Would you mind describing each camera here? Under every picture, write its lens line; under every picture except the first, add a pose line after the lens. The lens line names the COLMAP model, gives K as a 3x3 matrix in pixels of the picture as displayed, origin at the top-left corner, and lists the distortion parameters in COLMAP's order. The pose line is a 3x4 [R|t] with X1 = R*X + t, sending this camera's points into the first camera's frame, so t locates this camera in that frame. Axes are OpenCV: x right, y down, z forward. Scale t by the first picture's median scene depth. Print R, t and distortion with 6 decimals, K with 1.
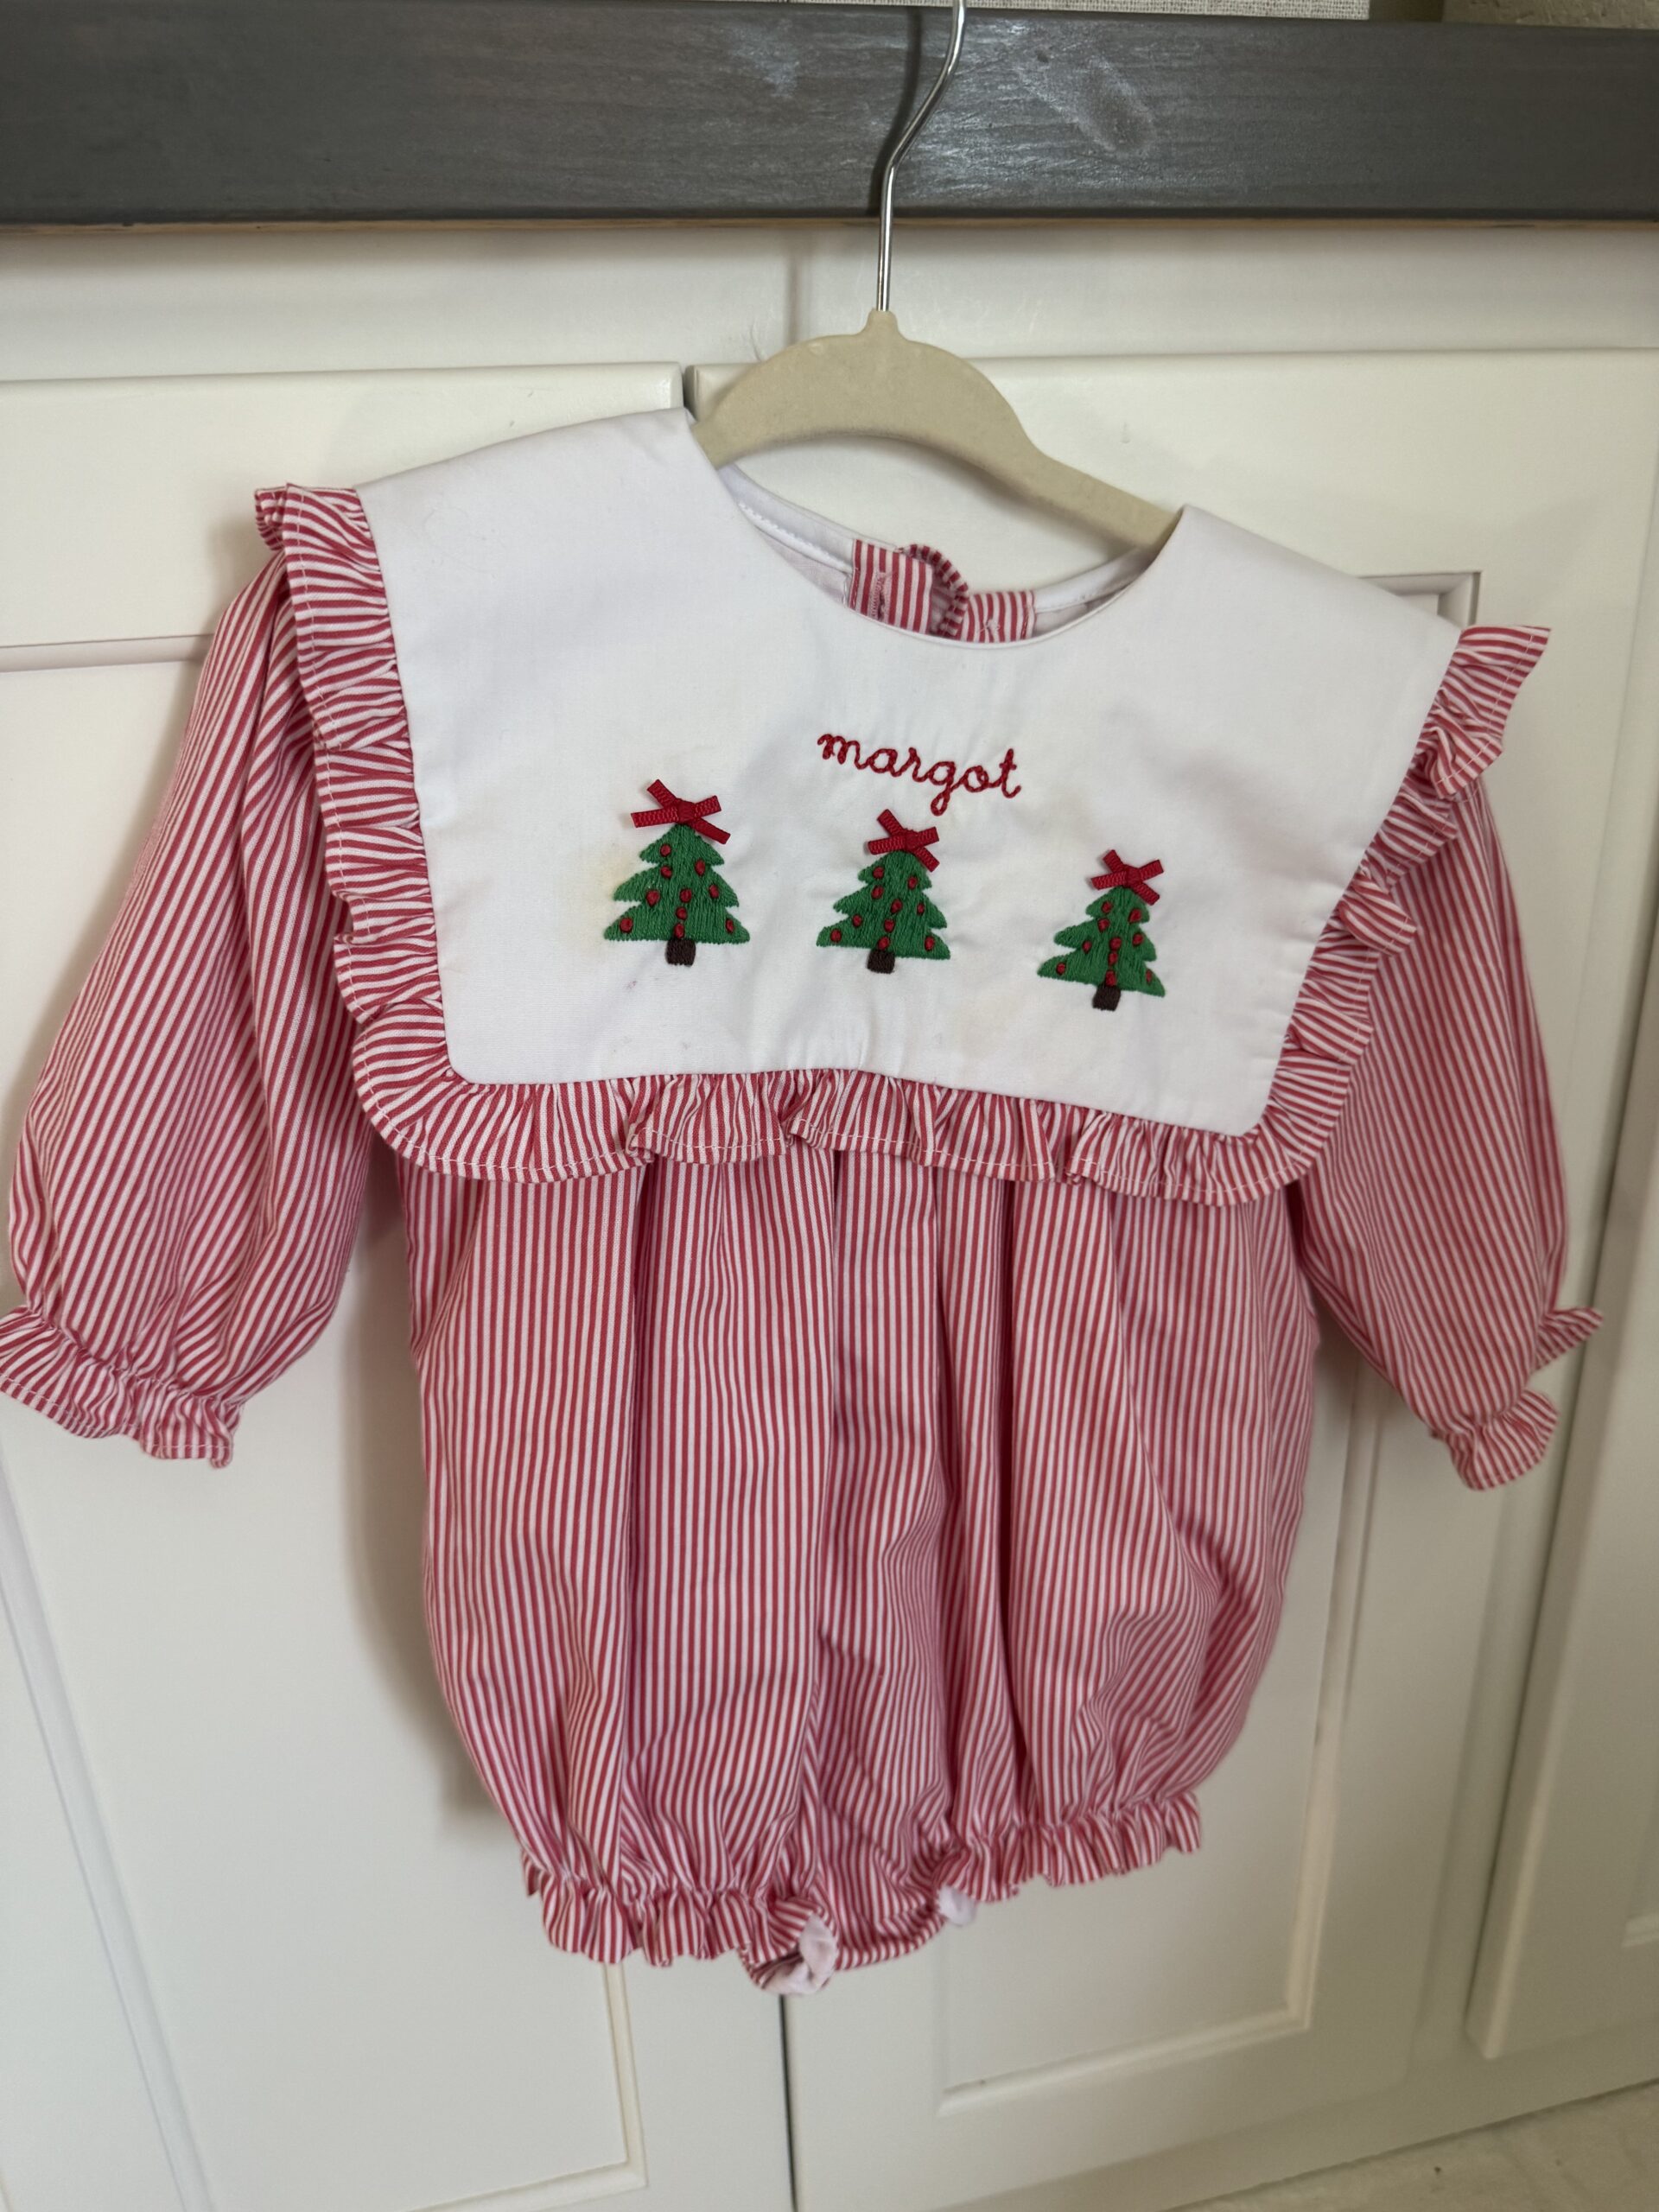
lens RADIAL K [[1530.2, 0, 829.5], [0, 1530.2, 1106.0], [0, 0, 1]] dist [0.112084, -0.143252]
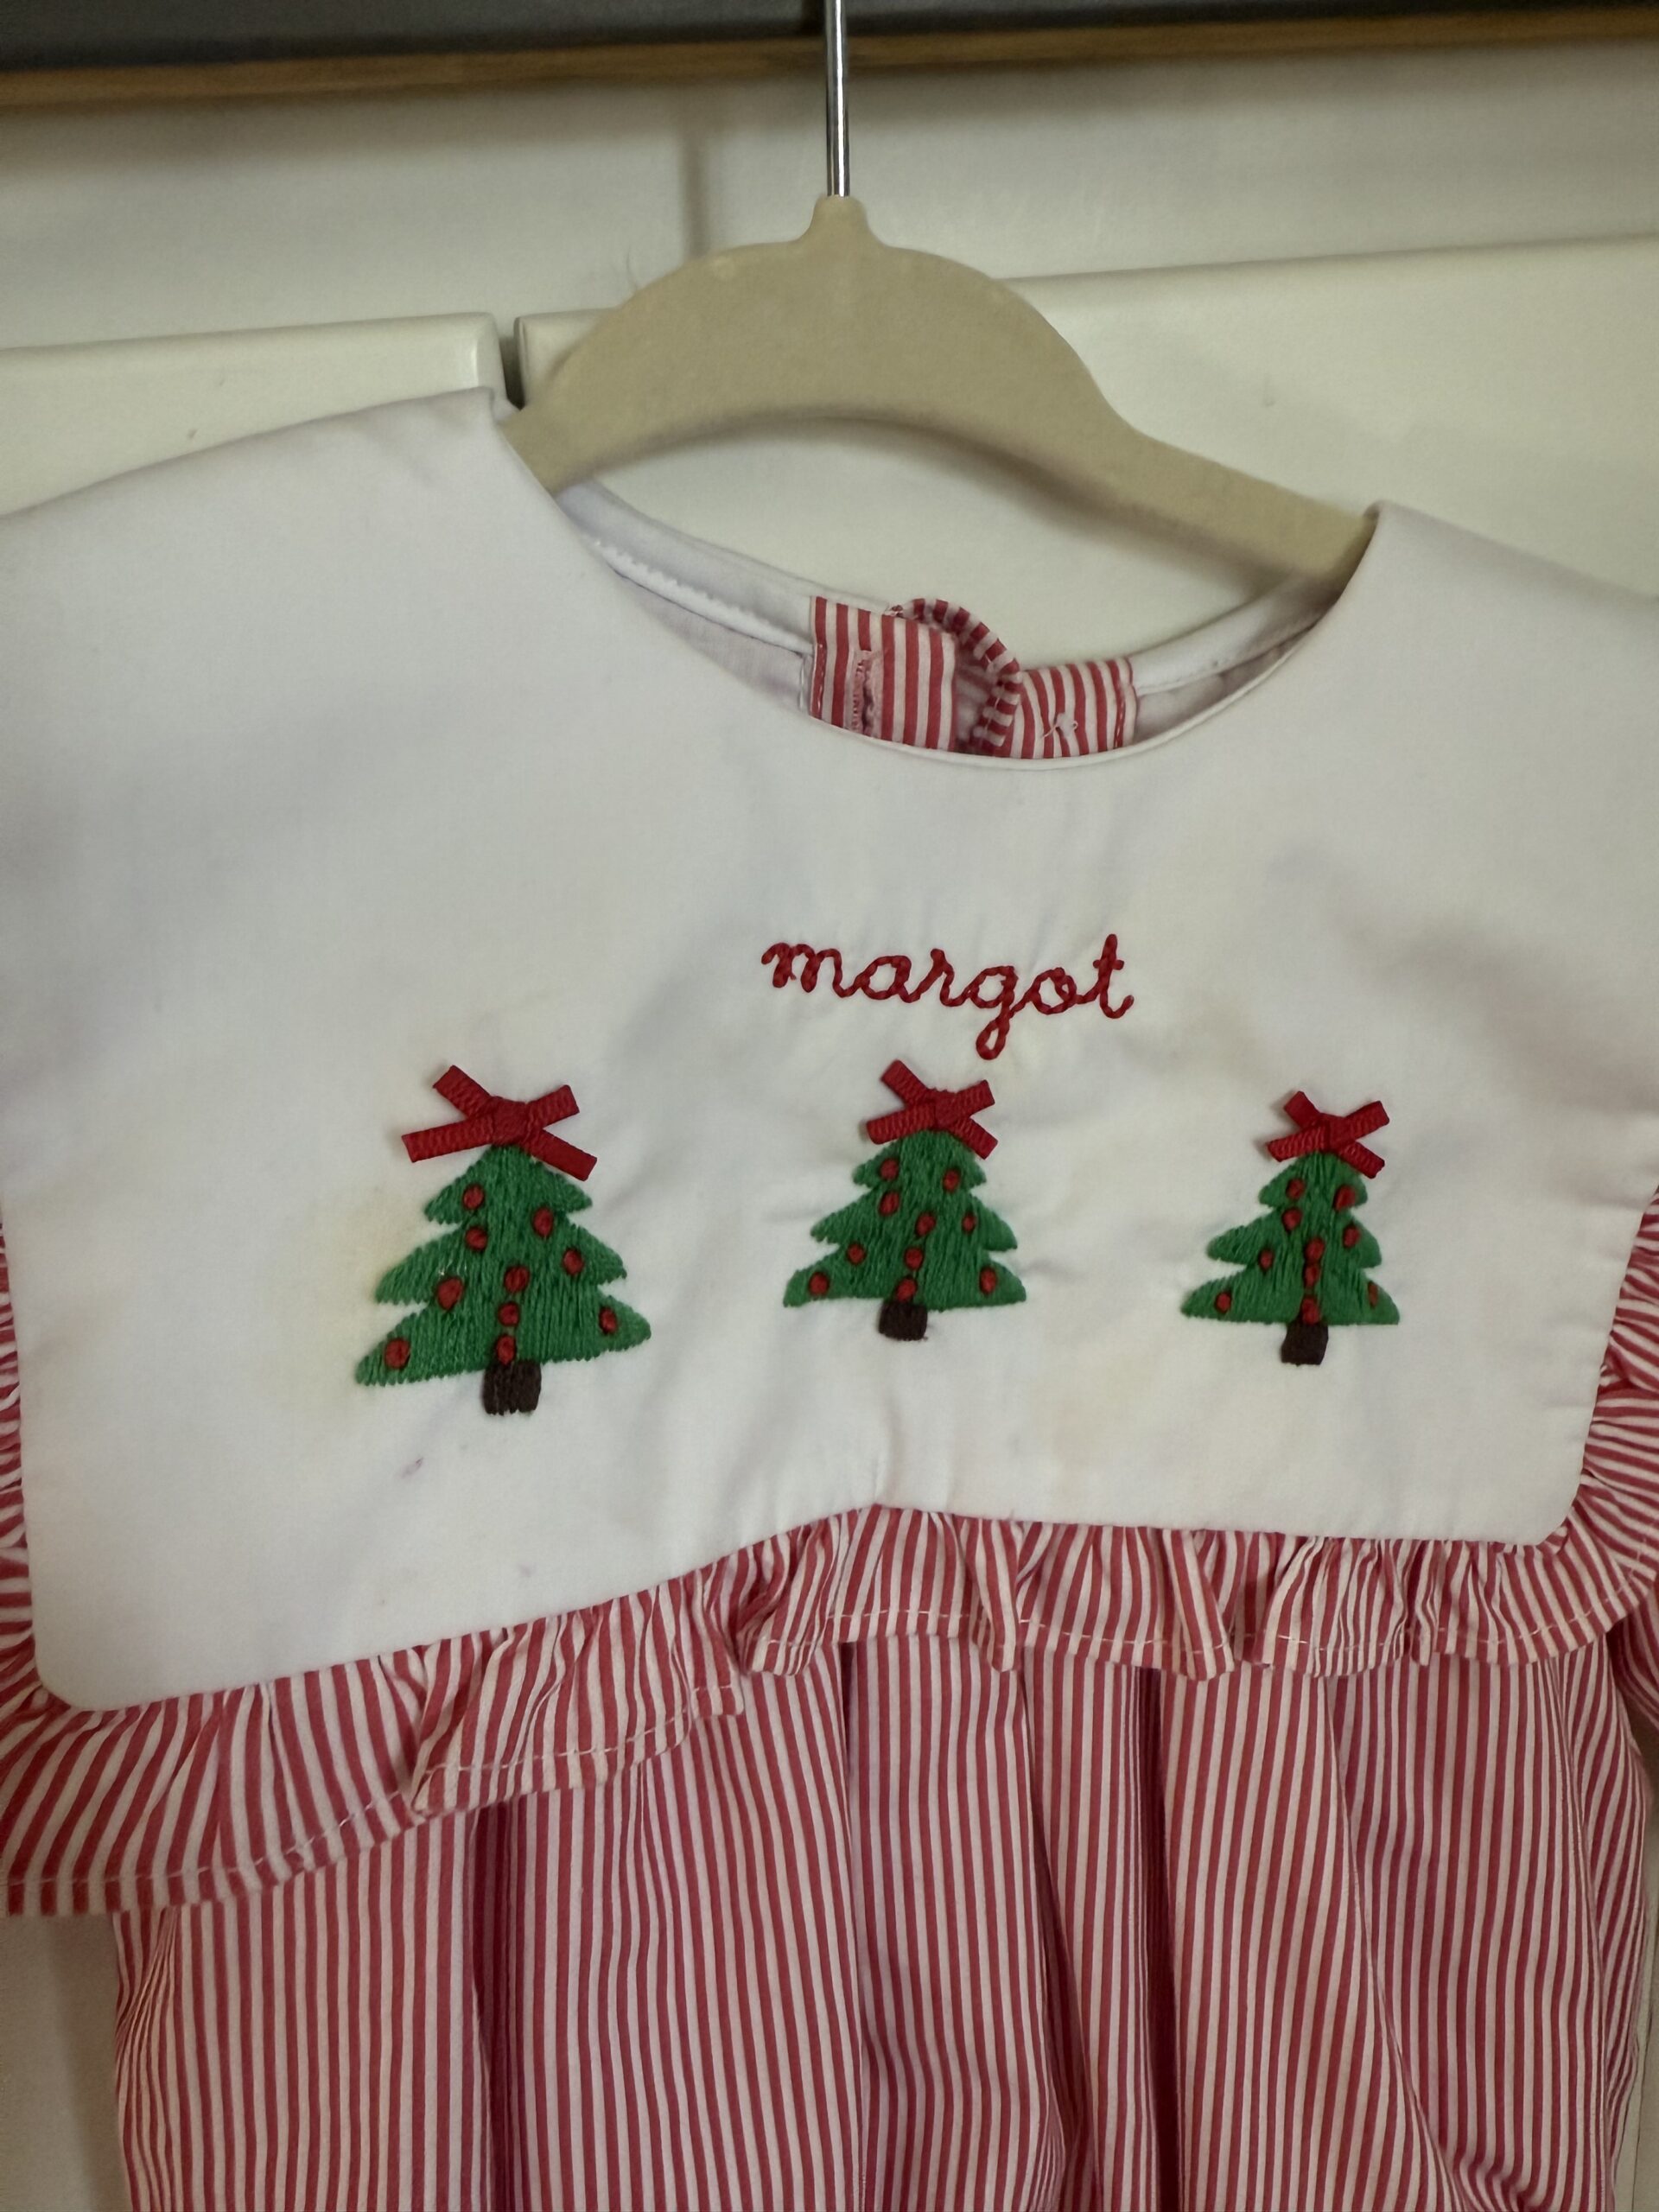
lens RADIAL K [[1919.3, 0, 829.5], [0, 1919.3, 1106.0], [0, 0, 1]] dist [0.015126, 0.008433]
pose [[0.998528, -0.052208, -0.014716, 0.021635], [0.051037, 0.996165, -0.071060, -0.124858], [0.018369, 0.070205, 0.997363, 0.301498]]
